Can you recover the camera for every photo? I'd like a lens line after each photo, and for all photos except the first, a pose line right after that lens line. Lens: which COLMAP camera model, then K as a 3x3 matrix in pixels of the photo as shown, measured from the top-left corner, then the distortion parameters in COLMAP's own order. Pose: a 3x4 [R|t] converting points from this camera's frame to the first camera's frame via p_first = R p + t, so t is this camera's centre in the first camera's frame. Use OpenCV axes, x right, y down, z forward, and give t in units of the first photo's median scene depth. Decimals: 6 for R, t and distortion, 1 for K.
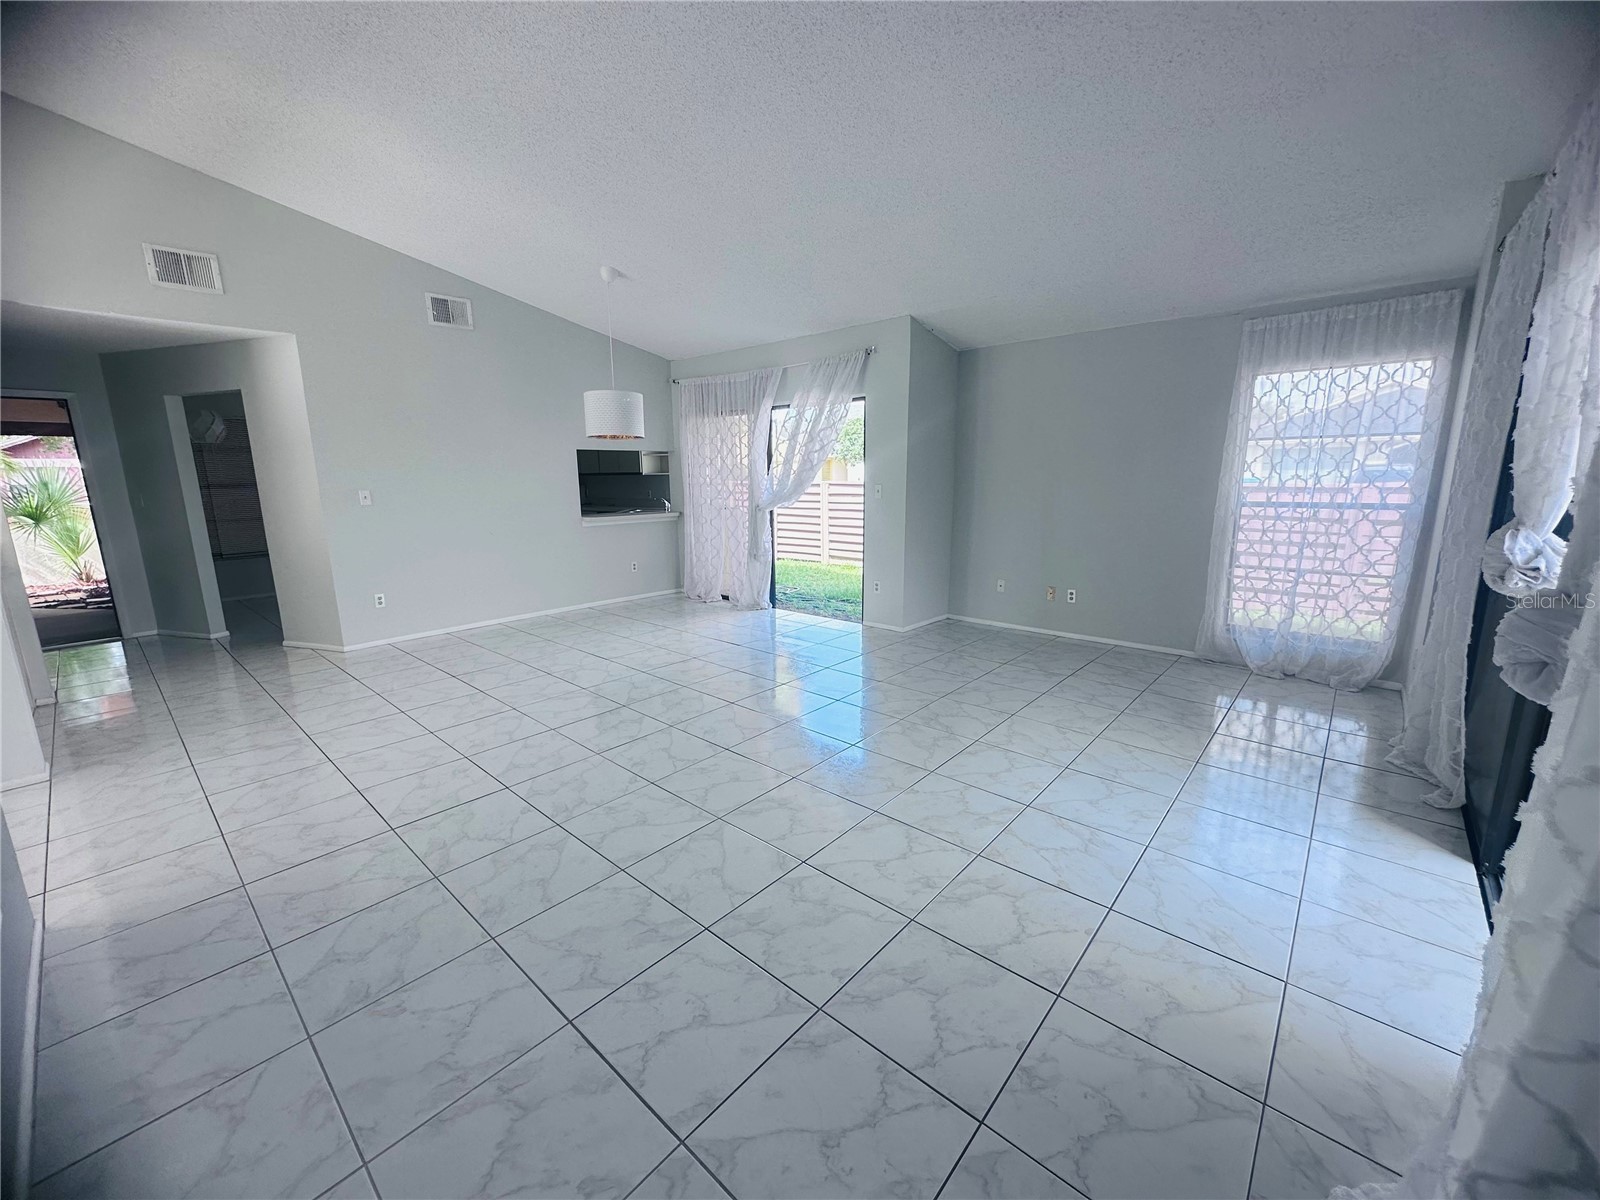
lens RADIAL K [[637.8, 0, 799.2], [0, 637.8, 599.3], [0, 0, 1]] dist [-0.001791, 0.000029]
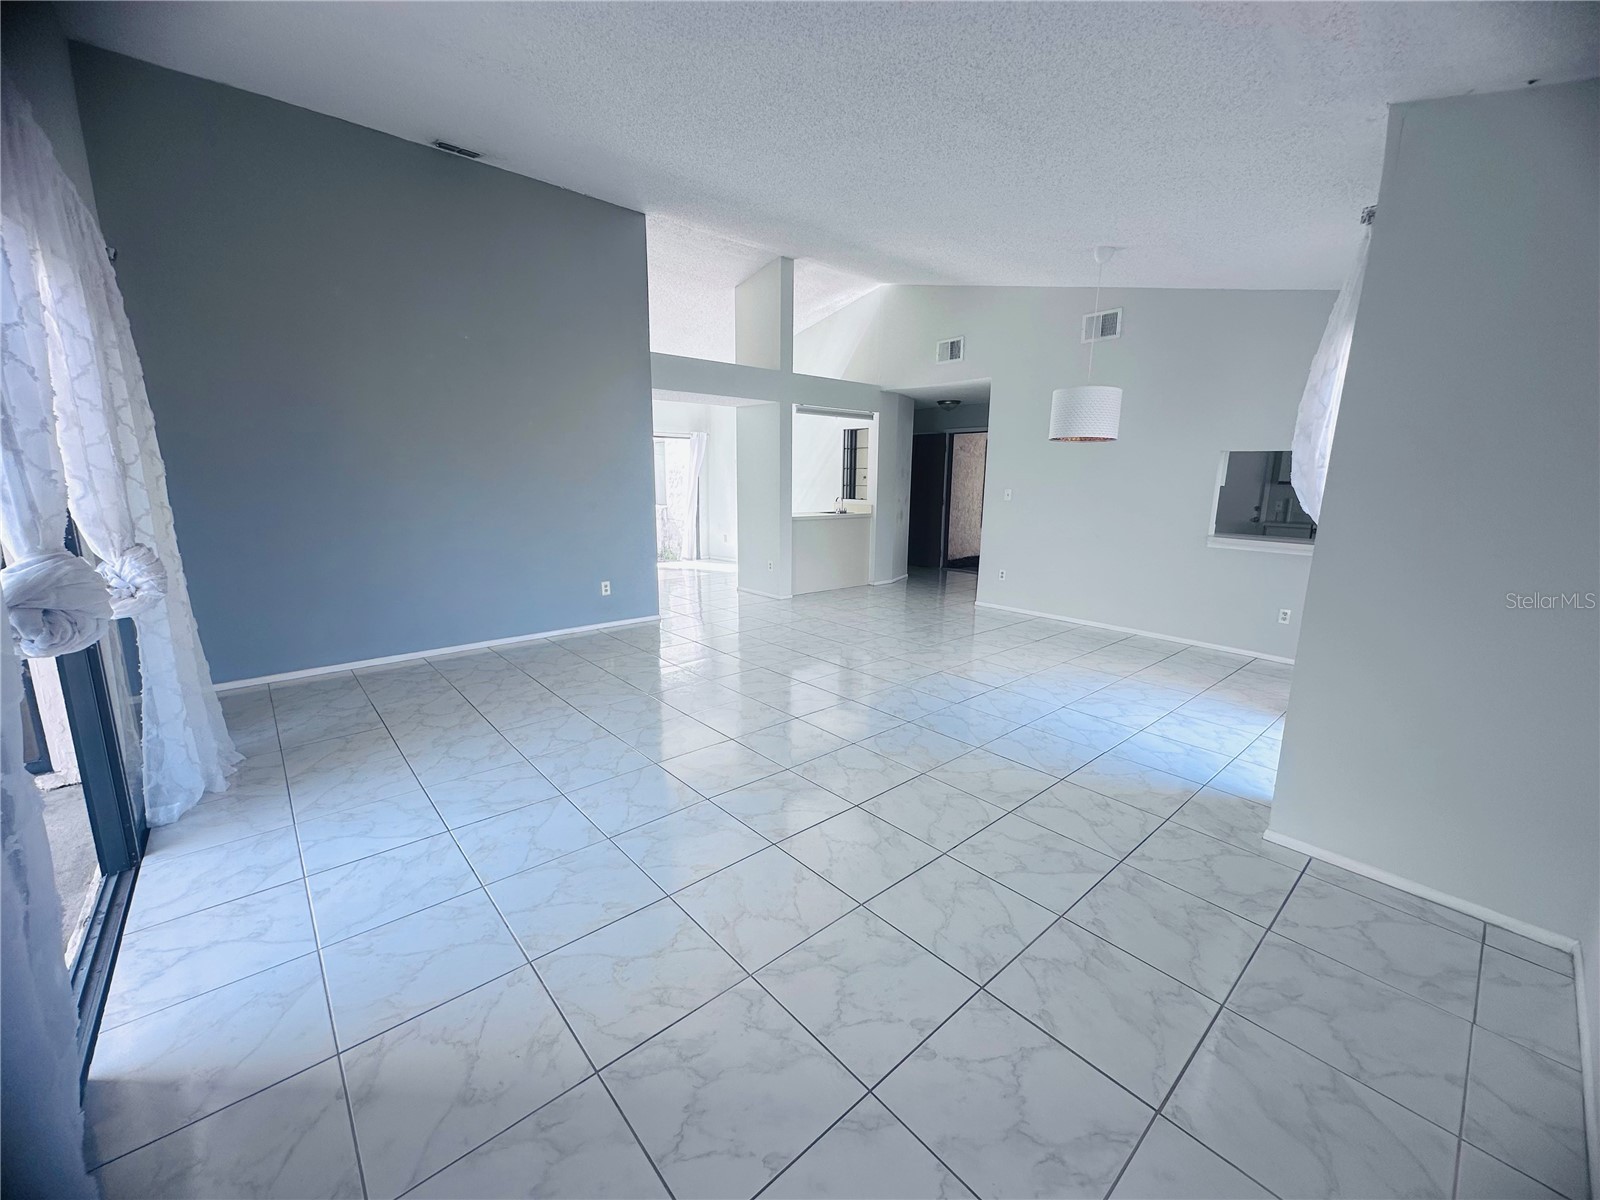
lens RADIAL K [[637.8, 0, 794.7], [0, 637.8, 592.0], [0, 0, 1]] dist [-0.001791, 0.000029]
pose [[-0.128274, 0.189432, -0.973479, 0.831735], [-0.208085, 0.954598, 0.213176, -0.194116], [0.969663, 0.229911, -0.083032, 0.906076]]
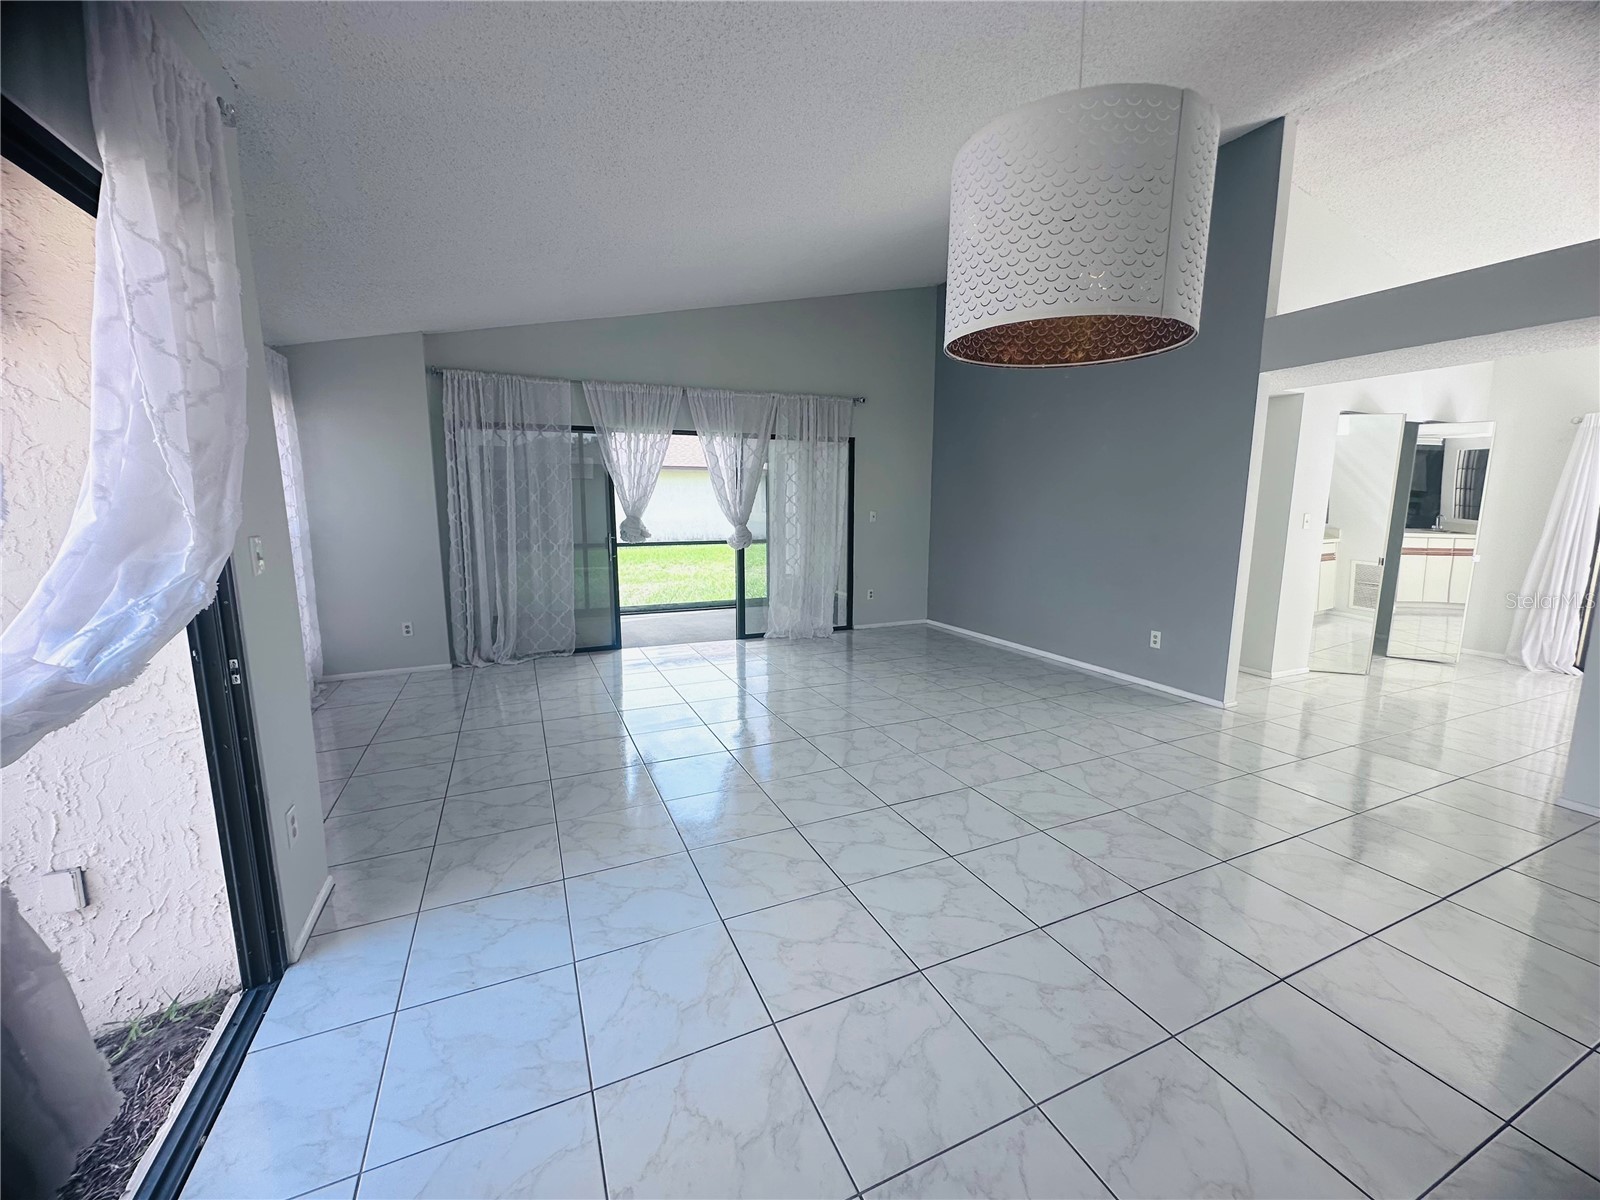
lens RADIAL K [[637.8, 0, 803.2], [0, 637.8, 595.5], [0, 0, 1]] dist [-0.001791, 0.000029]
pose [[-0.912435, -0.051049, 0.406024, -0.370307], [0.090093, 0.942785, 0.320997, -0.309916], [-0.399180, 0.329469, -0.855632, 1.579827]]
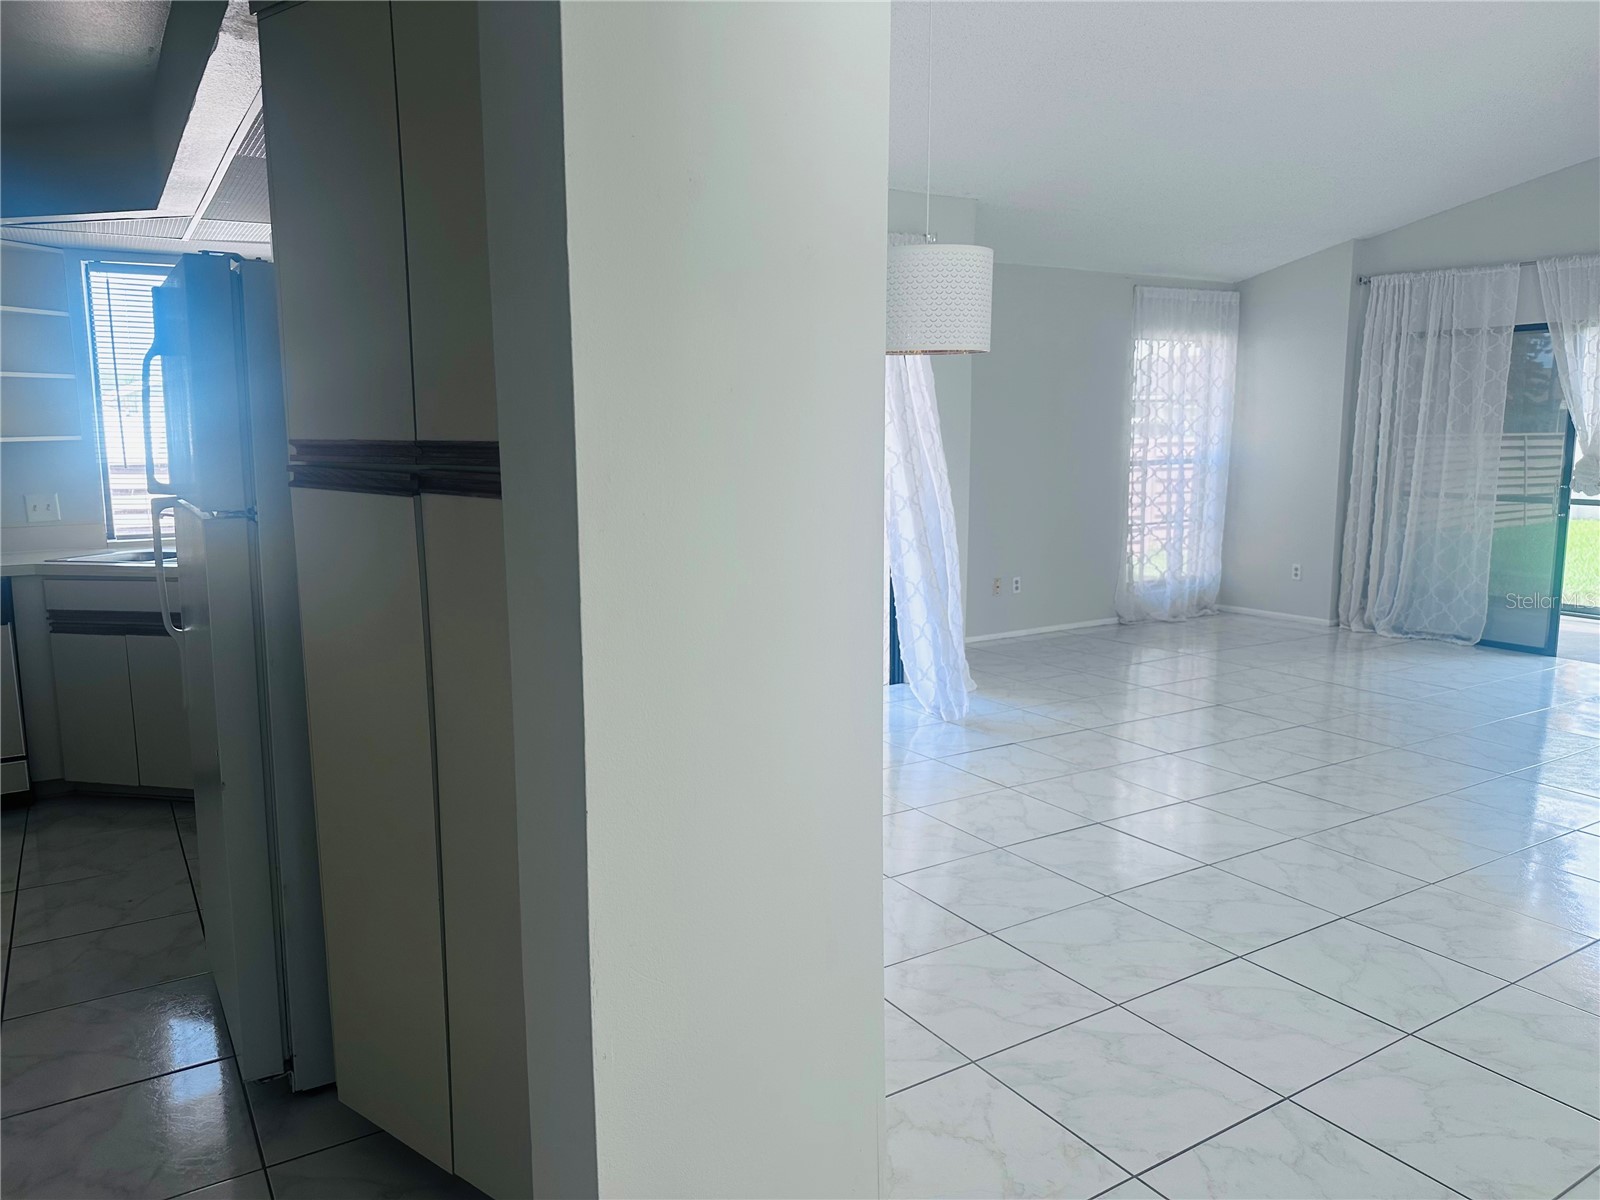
lens RADIAL K [[1143.7, 0, 796.8], [0, 1143.7, 598.5], [0, 0, 1]] dist [-0.007765, -0.004508]
pose [[0.279214, -0.134206, 0.950804, -1.324238], [0.190153, 0.978303, 0.082247, -0.207533], [-0.941213, 0.157833, 0.298676, 1.088710]]
